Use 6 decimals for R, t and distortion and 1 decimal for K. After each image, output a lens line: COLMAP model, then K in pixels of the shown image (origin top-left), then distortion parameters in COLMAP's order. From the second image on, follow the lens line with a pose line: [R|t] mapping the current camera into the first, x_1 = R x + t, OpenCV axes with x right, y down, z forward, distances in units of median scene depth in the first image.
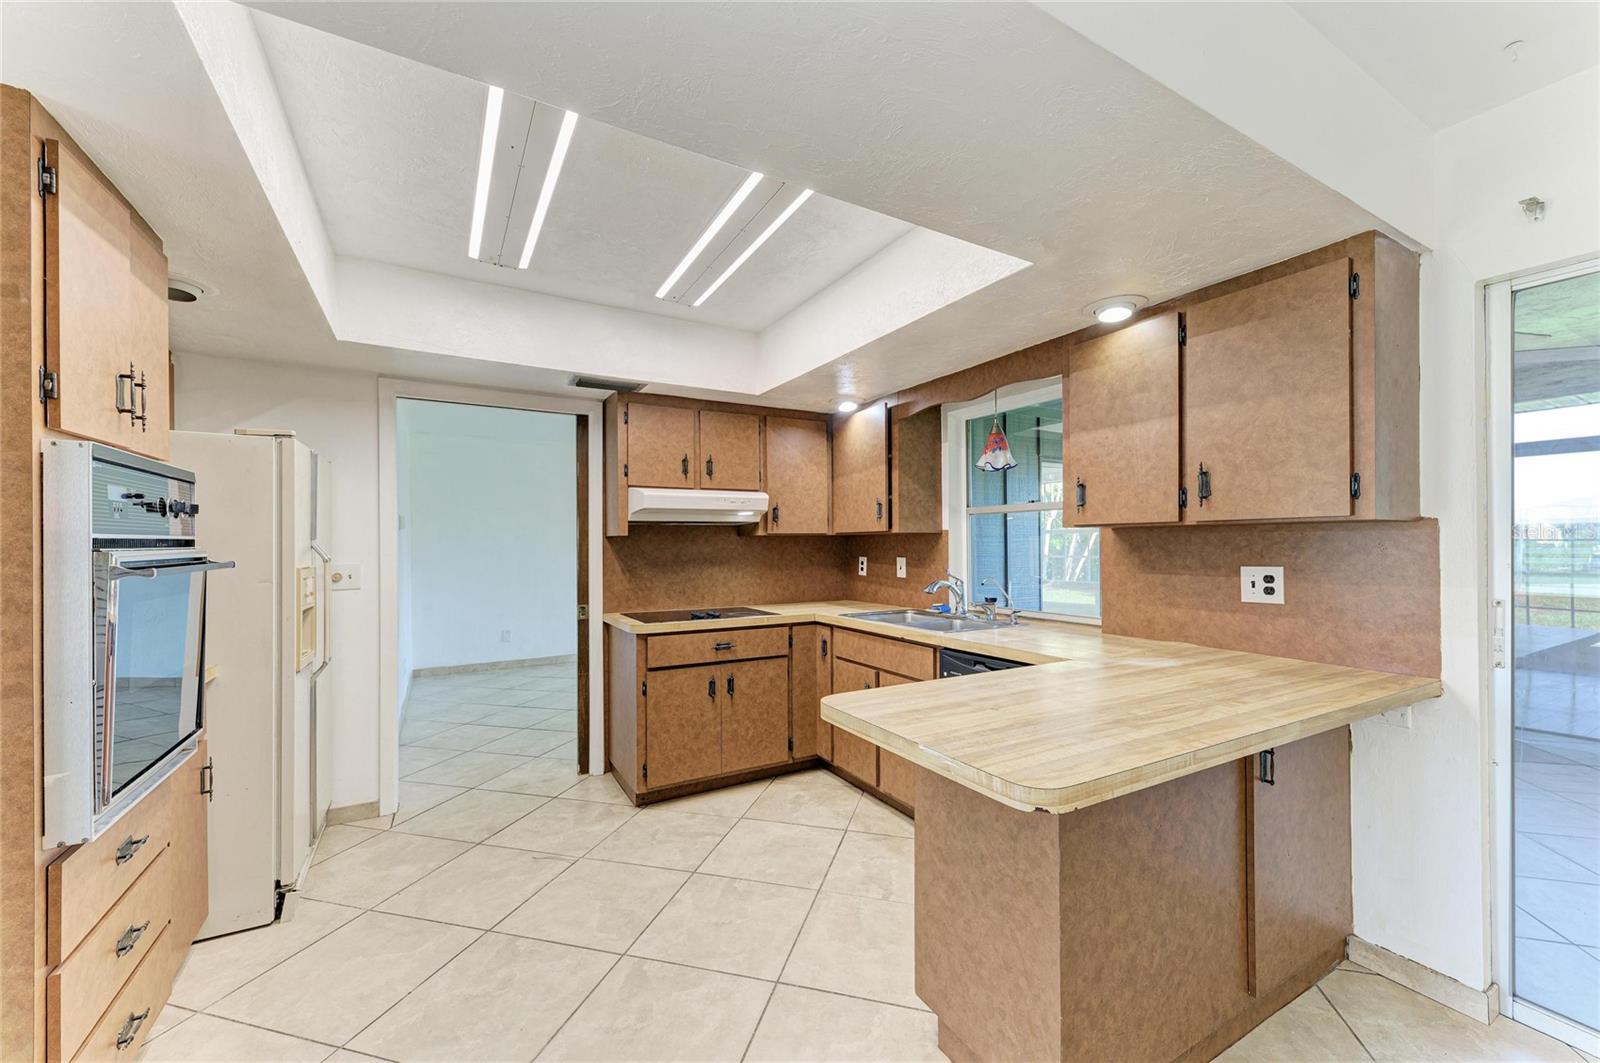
lens RADIAL K [[629.2, 0, 801.8], [0, 629.2, 541.2], [0, 0, 1]] dist [0.010385, -0.001098]
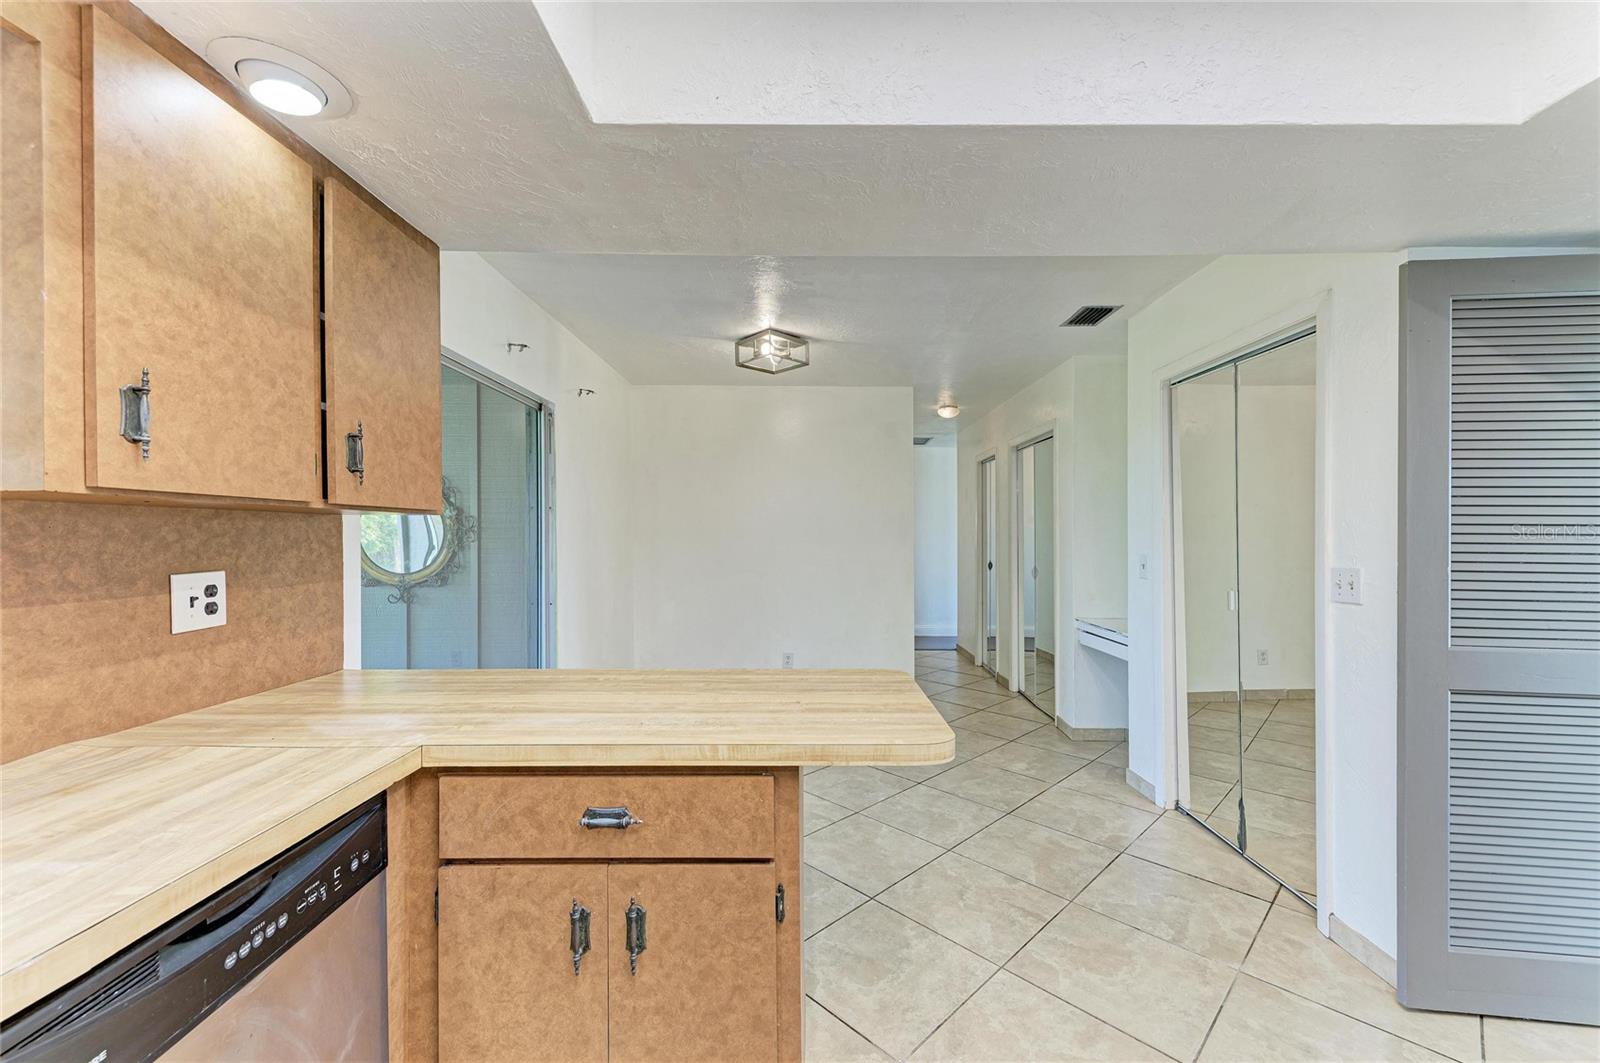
lens RADIAL K [[629.2, 0, 798.5], [0, 629.2, 535.1], [0, 0, 1]] dist [0.010385, -0.001098]
pose [[-0.863024, 0.004670, 0.505142, -0.130546], [0.000675, 0.999967, -0.008090, 0.007139], [-0.505163, -0.006641, -0.862999, 1.246633]]
